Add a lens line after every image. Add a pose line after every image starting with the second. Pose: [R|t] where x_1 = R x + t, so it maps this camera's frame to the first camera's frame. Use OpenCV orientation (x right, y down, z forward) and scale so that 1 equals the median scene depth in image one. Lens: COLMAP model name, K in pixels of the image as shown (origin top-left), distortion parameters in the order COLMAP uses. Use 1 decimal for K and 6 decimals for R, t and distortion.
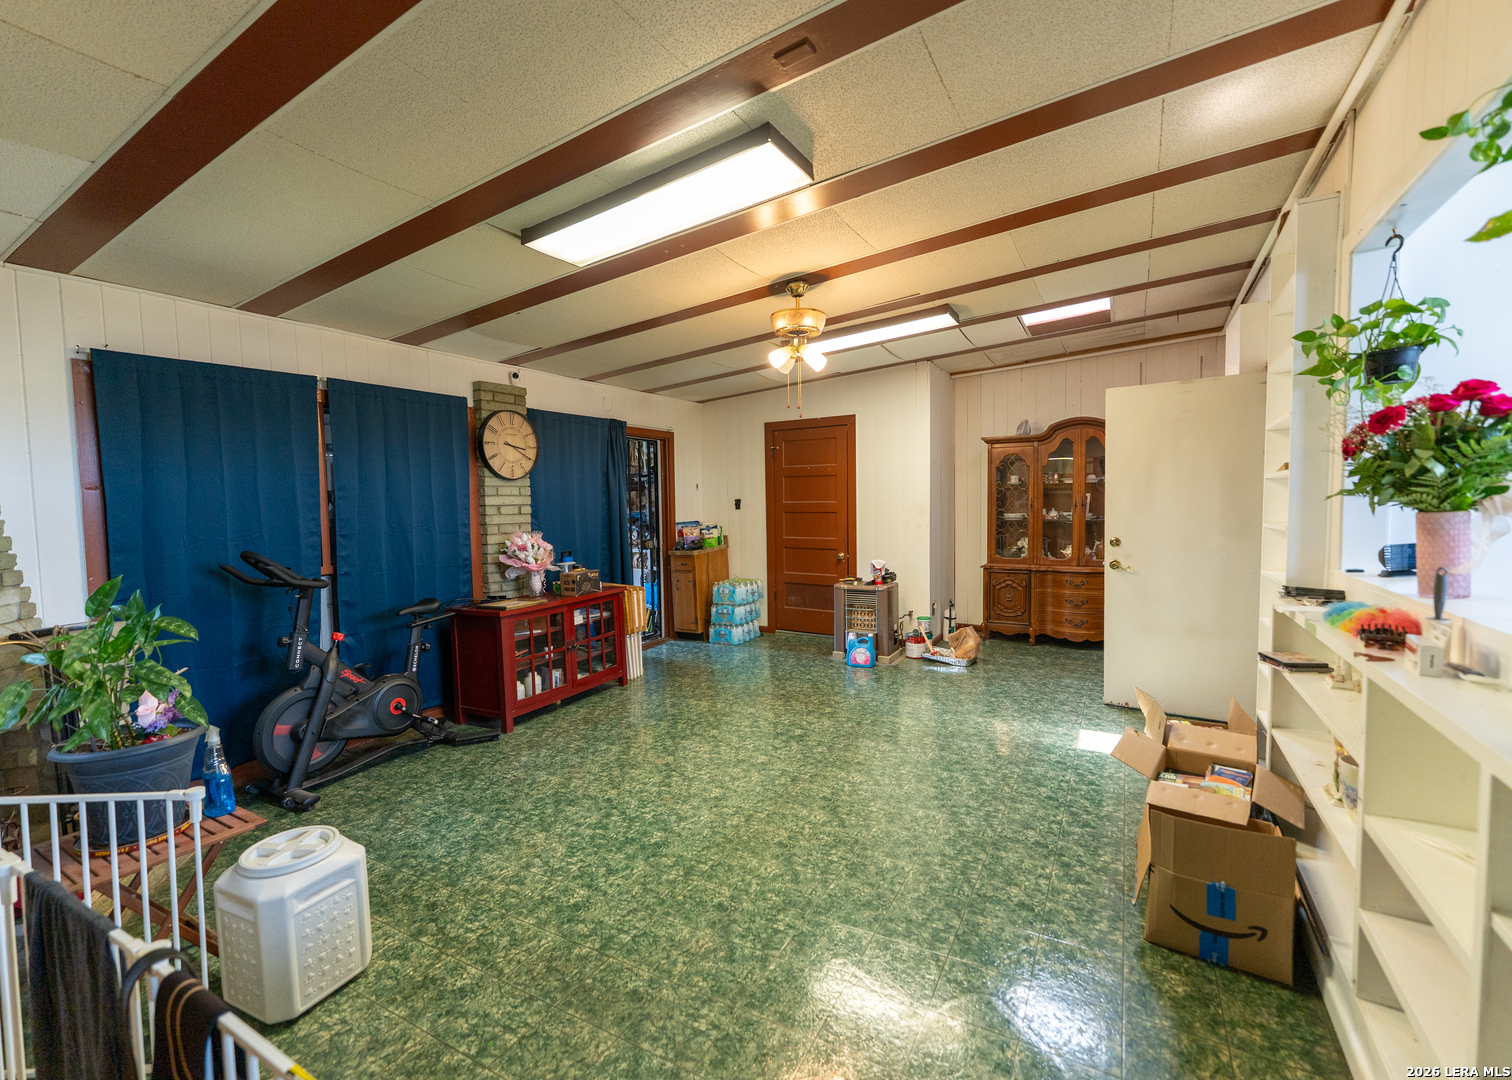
lens RADIAL K [[662.4, 0, 756.0], [0, 662.4, 540.0], [0, 0, 1]] dist [-0.035450, -0.000020]
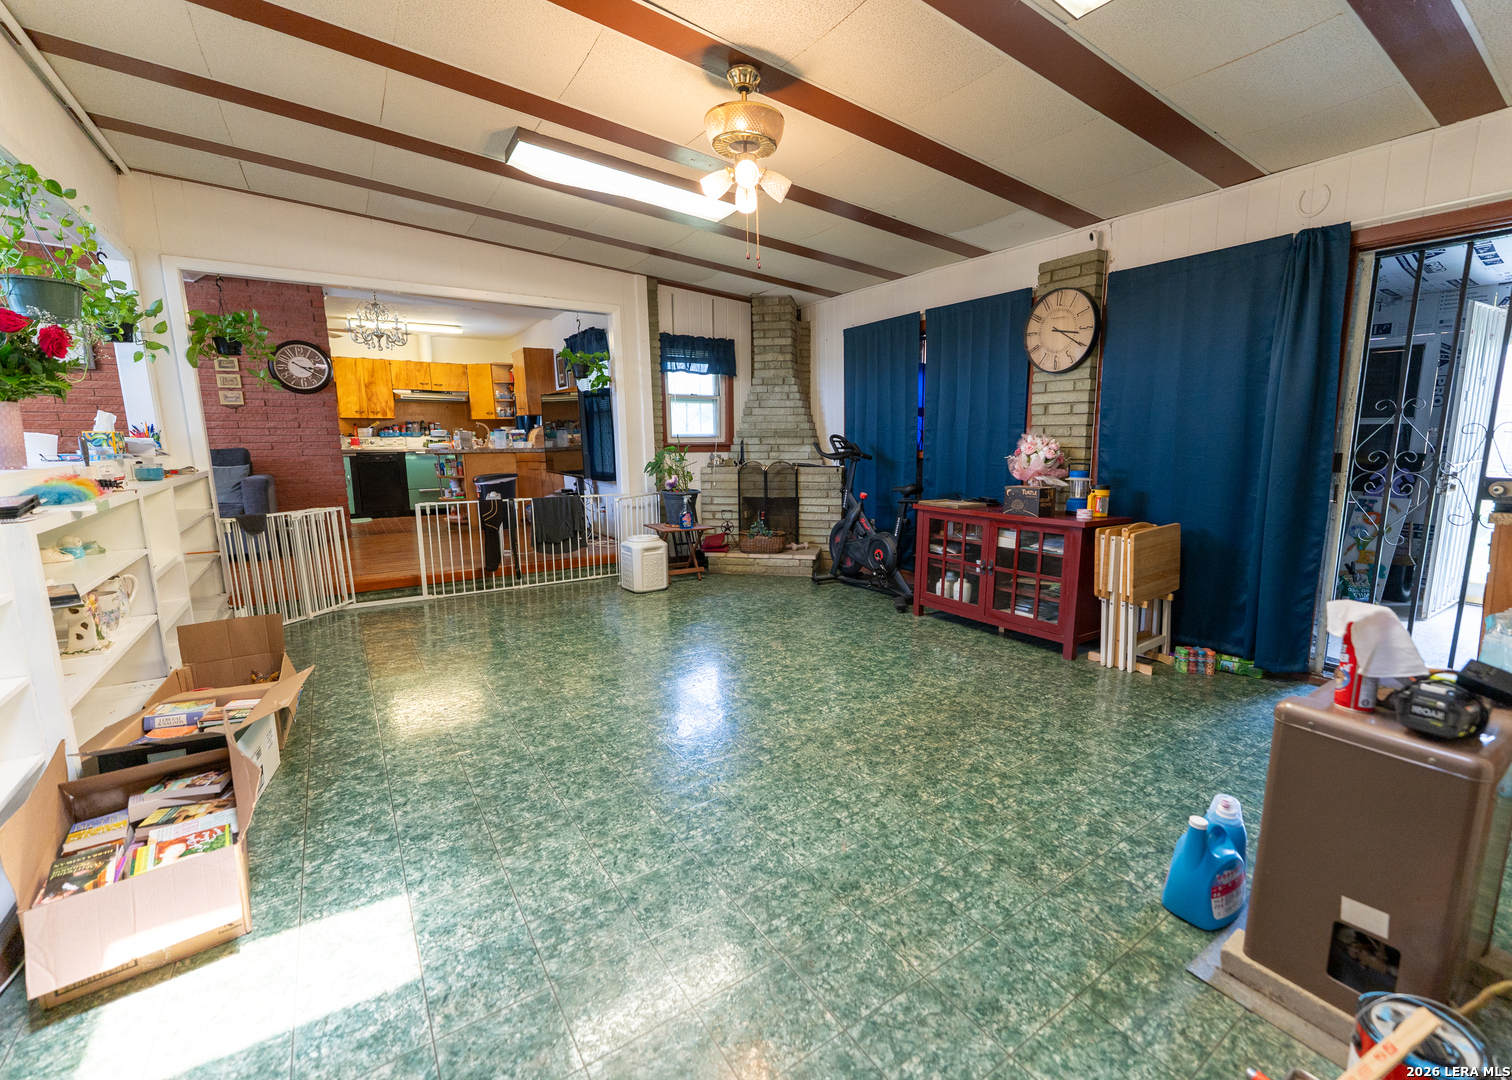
lens RADIAL K [[658.1, 0, 798.2], [0, 658.1, 537.7], [0, 0, 1]] dist [0.001864, -0.000228]
pose [[-0.435301, 0.162408, -0.885515, 0.650248], [-0.041653, 0.978907, 0.200013, -0.044886], [0.899321, 0.123950, -0.419354, 1.243873]]
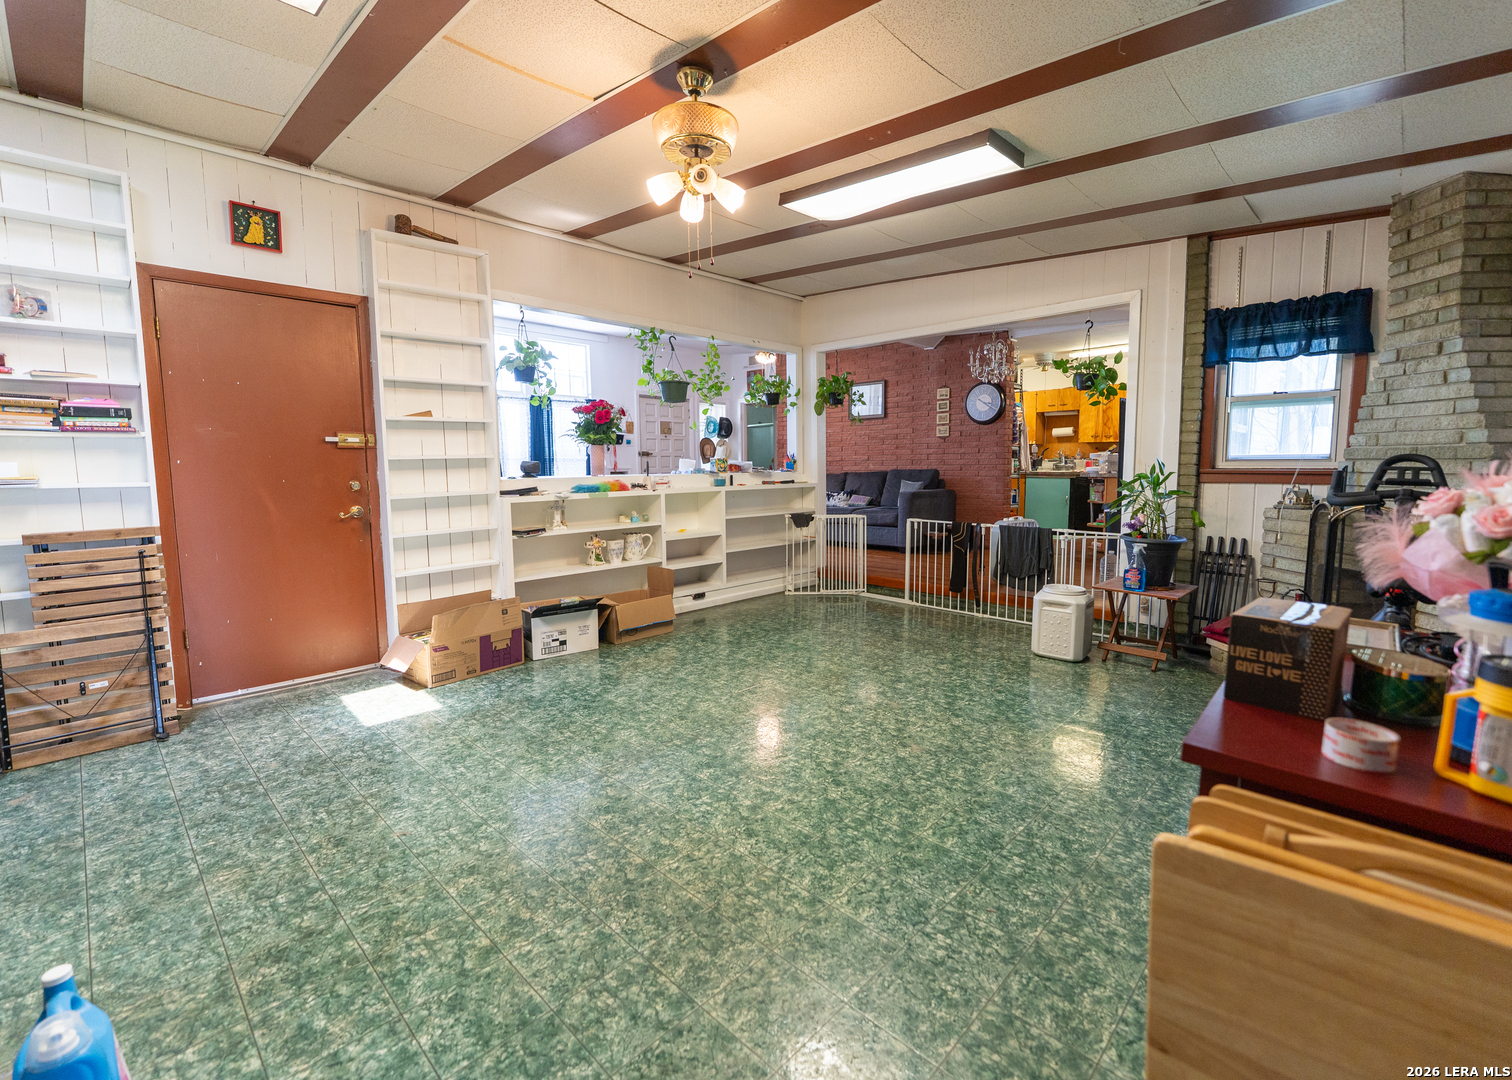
lens RADIAL K [[657.2, 0, 762.4], [0, 657.2, 526.7], [0, 0, 1]] dist [-0.000424, 0.000328]
pose [[-0.965062, 0.002772, 0.262008, -0.150069], [0.043377, 0.987837, 0.149322, -0.037524], [-0.258408, 0.155470, -0.953444, 1.480278]]
